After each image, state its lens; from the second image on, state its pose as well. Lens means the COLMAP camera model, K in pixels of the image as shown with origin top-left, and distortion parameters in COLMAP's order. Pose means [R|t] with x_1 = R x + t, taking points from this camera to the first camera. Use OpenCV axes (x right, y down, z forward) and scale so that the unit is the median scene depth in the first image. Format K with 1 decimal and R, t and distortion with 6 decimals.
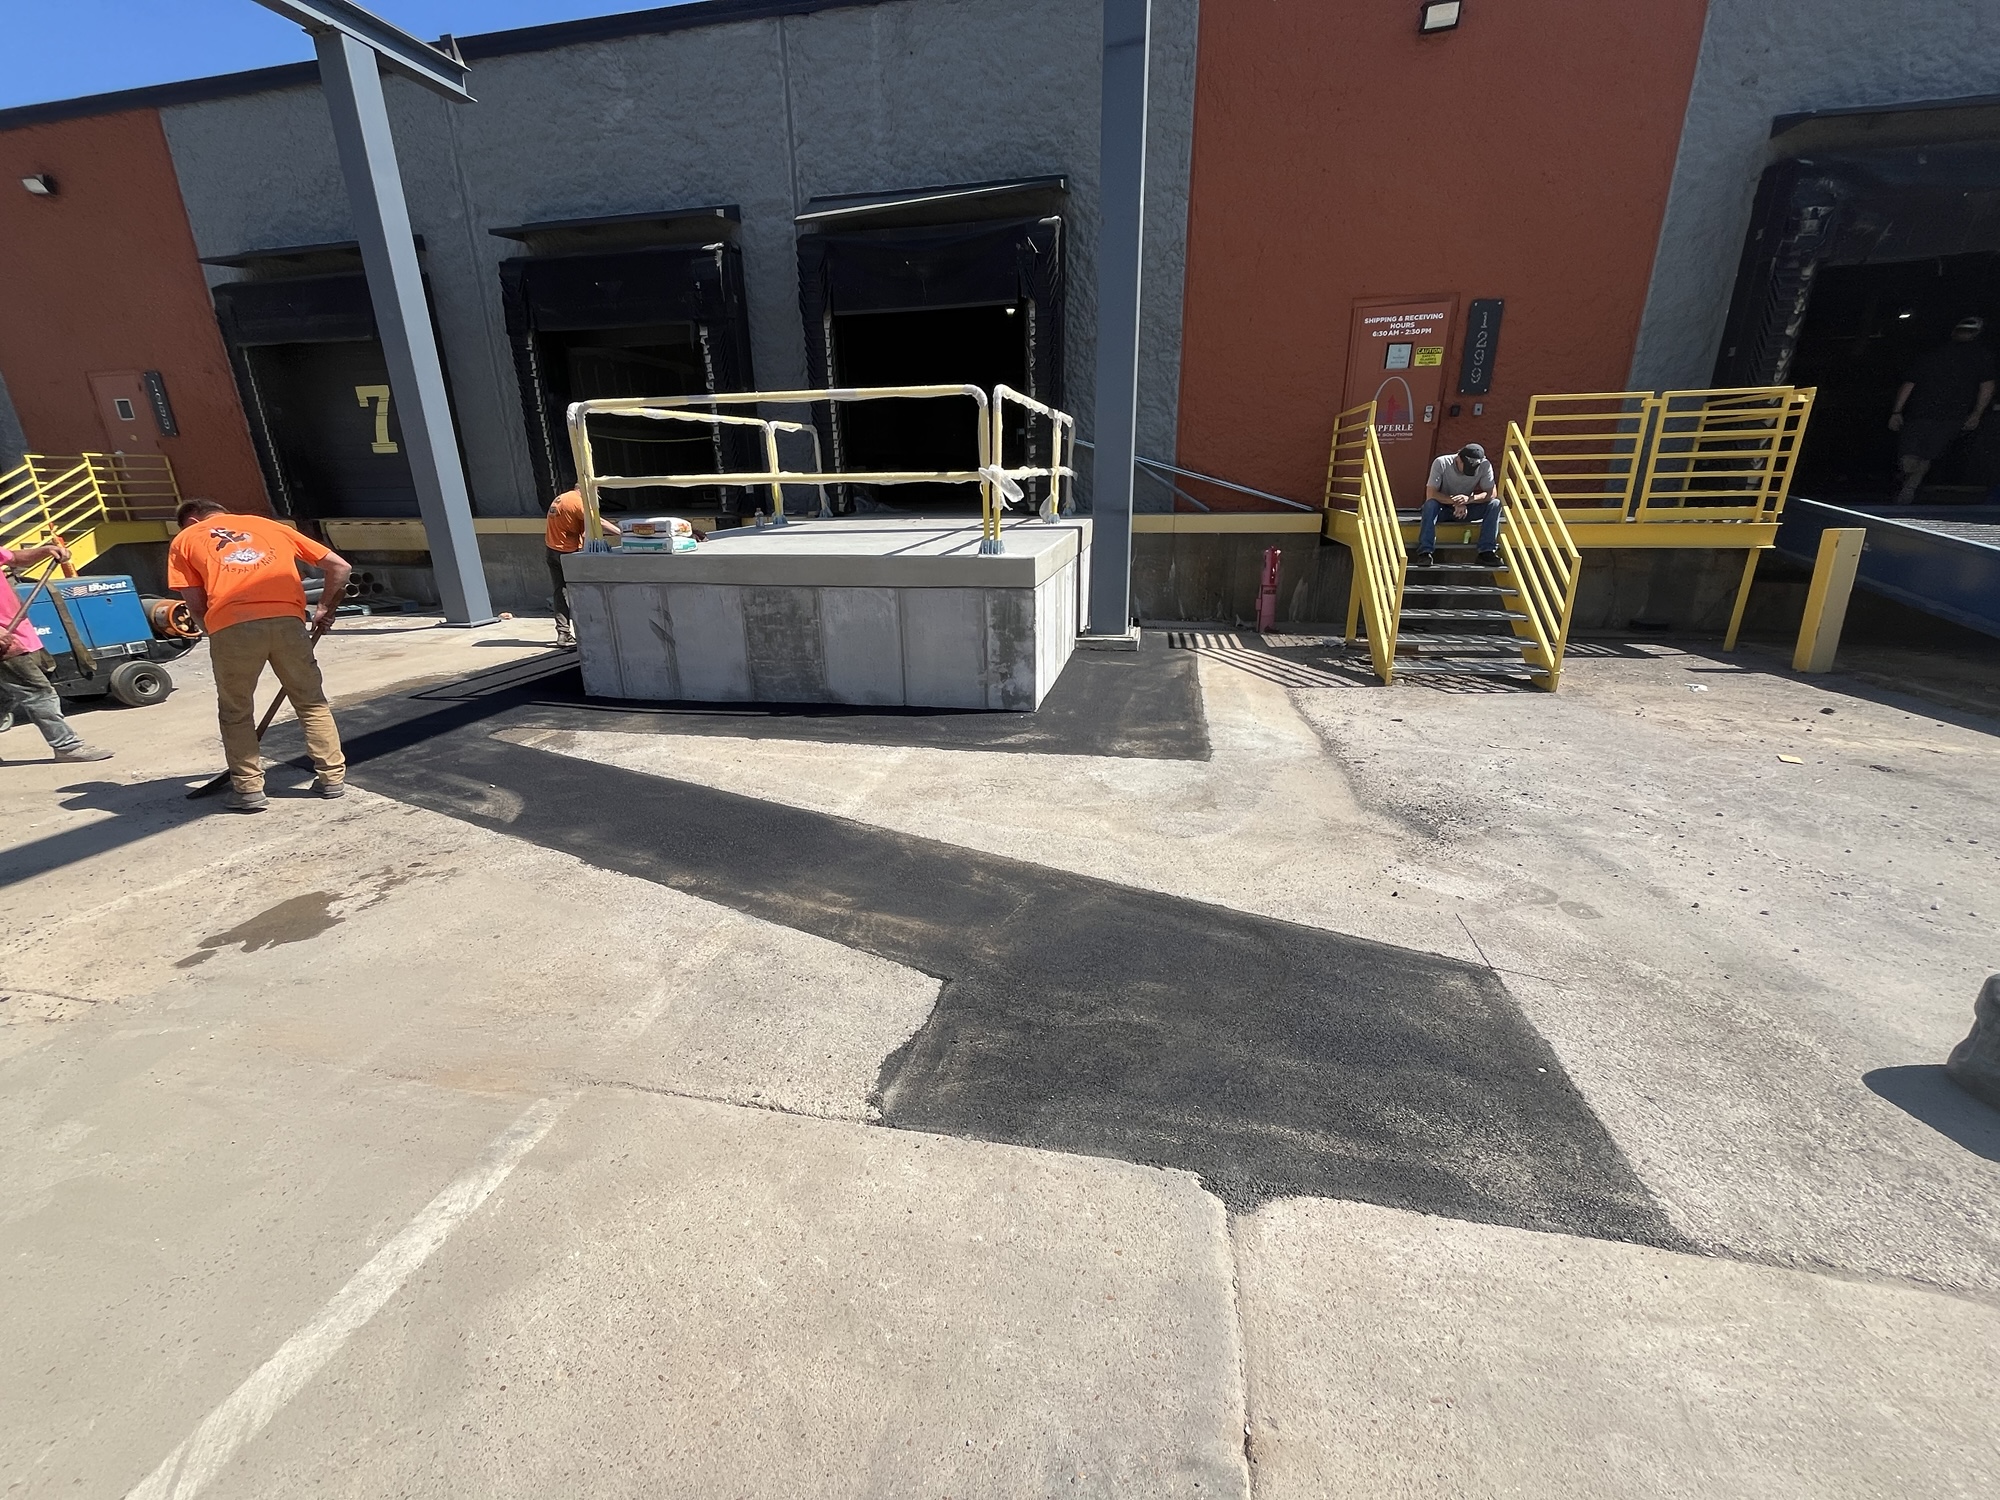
lens RADIAL K [[804.7, 0, 1005.6], [0, 804.7, 759.8], [0, 0, 1]] dist [-0.005973, -0.000287]
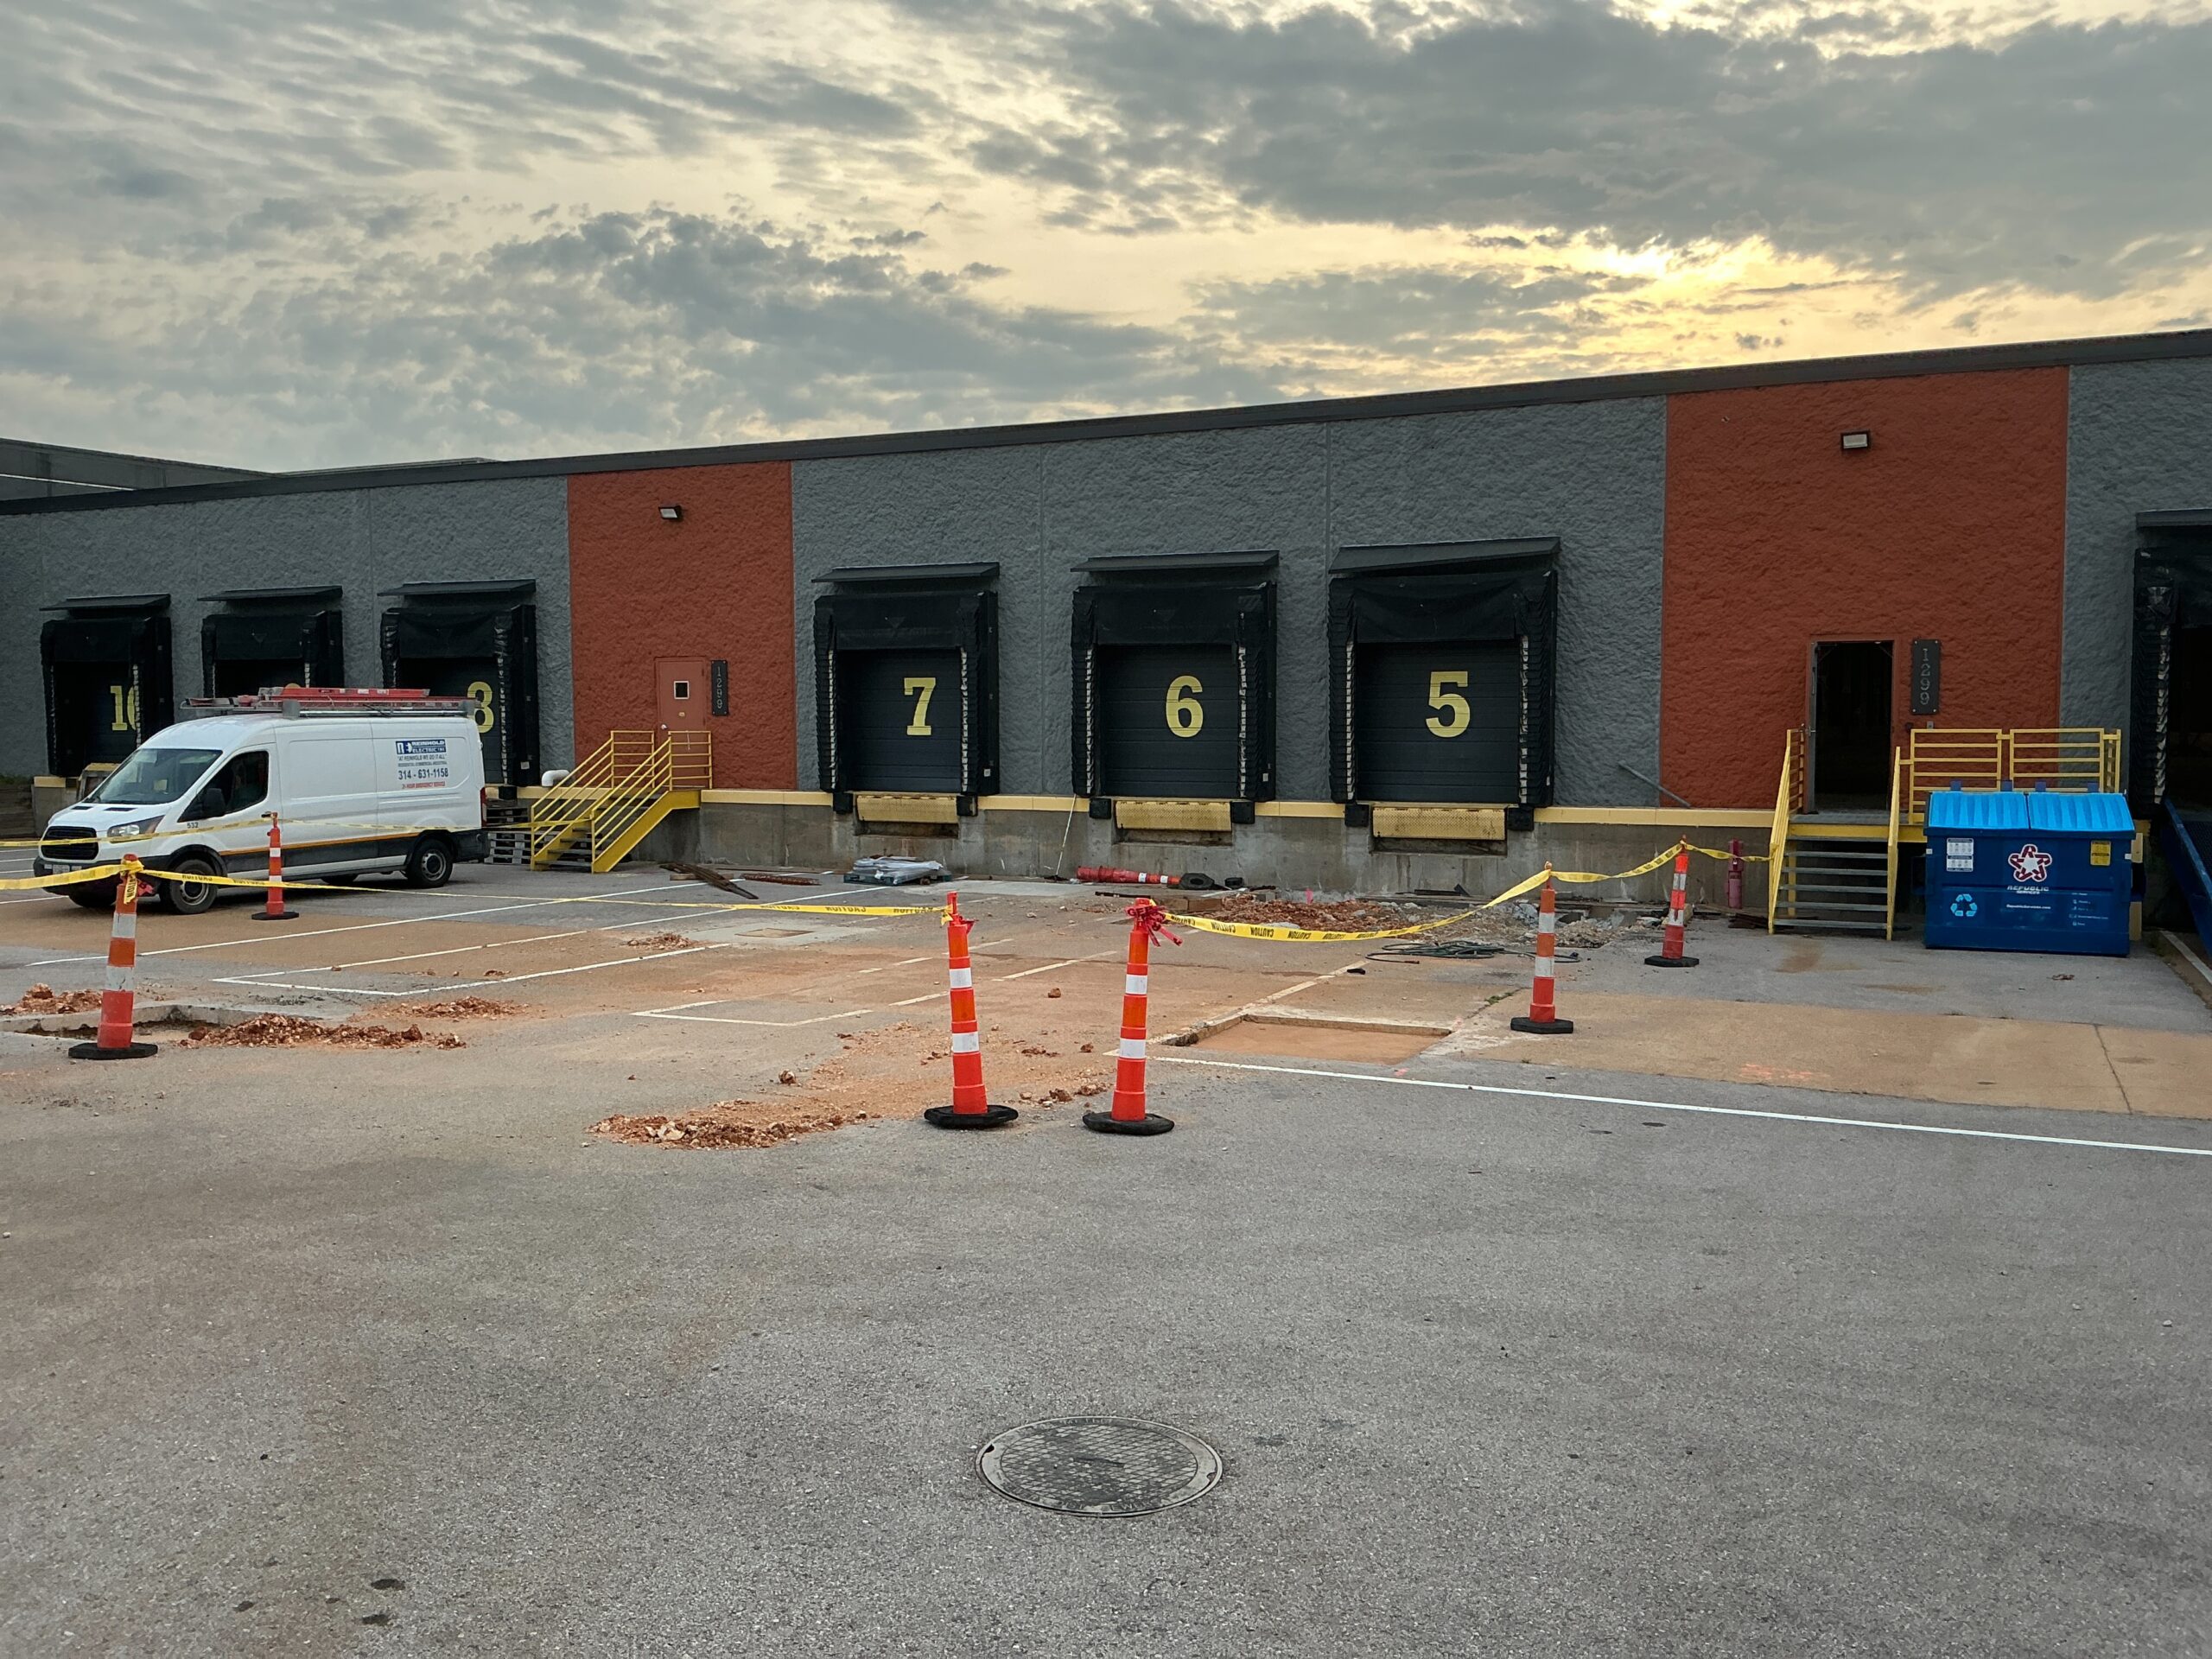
lens RADIAL K [[1814.3, 0, 1100.2], [0, 1814.3, 834.9], [0, 0, 1]] dist [-0.012672, -0.009303]
pose [[0.968810, 0.027718, -0.246251, 0.091211], [-0.091512, 0.963501, -0.251577, 0.446856], [0.230290, 0.266265, 0.935986, -1.574341]]
